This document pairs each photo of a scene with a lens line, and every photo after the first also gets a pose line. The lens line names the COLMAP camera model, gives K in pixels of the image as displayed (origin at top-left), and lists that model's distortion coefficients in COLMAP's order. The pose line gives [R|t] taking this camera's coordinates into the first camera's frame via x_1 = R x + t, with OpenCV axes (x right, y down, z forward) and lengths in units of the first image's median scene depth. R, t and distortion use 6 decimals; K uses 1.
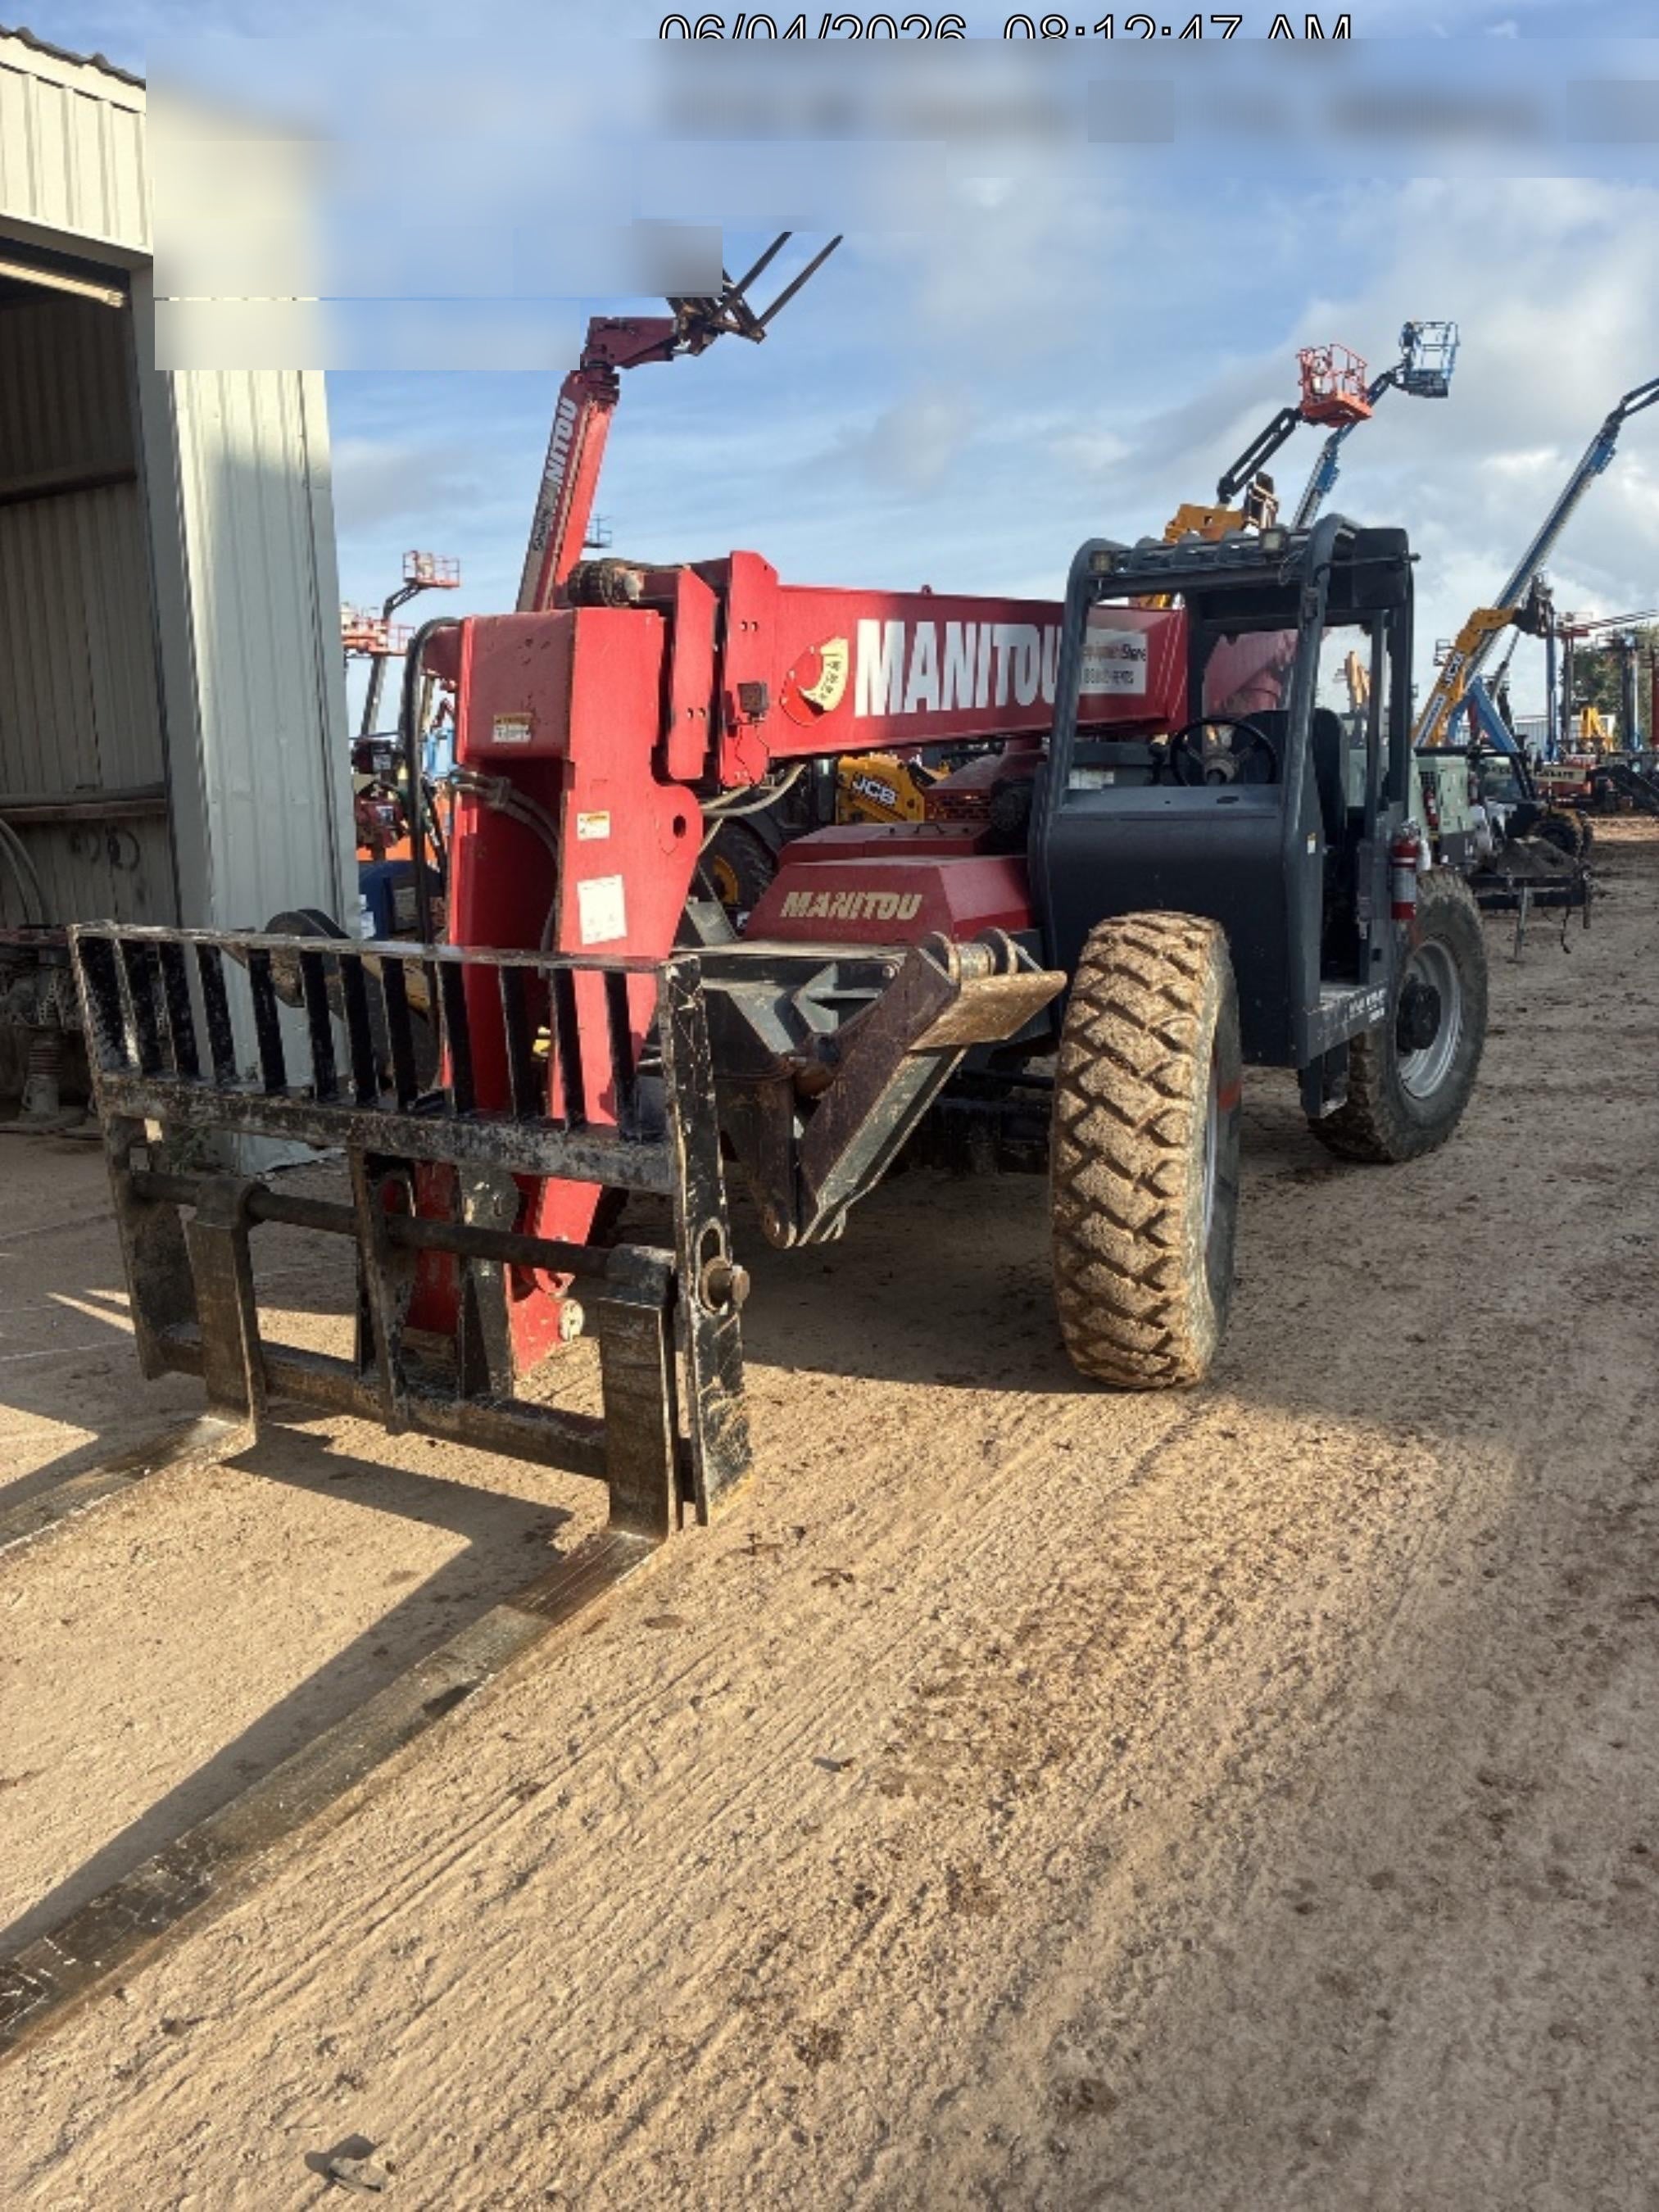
lens RADIAL K [[1660.9, 0, 842.8], [0, 1660.9, 1132.1], [0, 0, 1]] dist [0.056798, -0.062763]
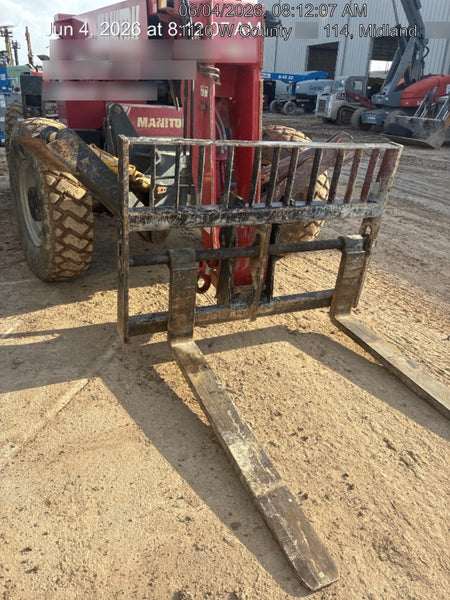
lens RADIAL K [[454.0, 0, 225.0], [0, 454.0, 300.0], [0, 0, 1]] dist [0.273683, -0.453635]
pose [[0.560263, -0.292784, 0.774844, -0.911021], [0.100646, 0.952578, 0.287169, -0.091053], [-0.822178, -0.082905, 0.563161, 0.586367]]
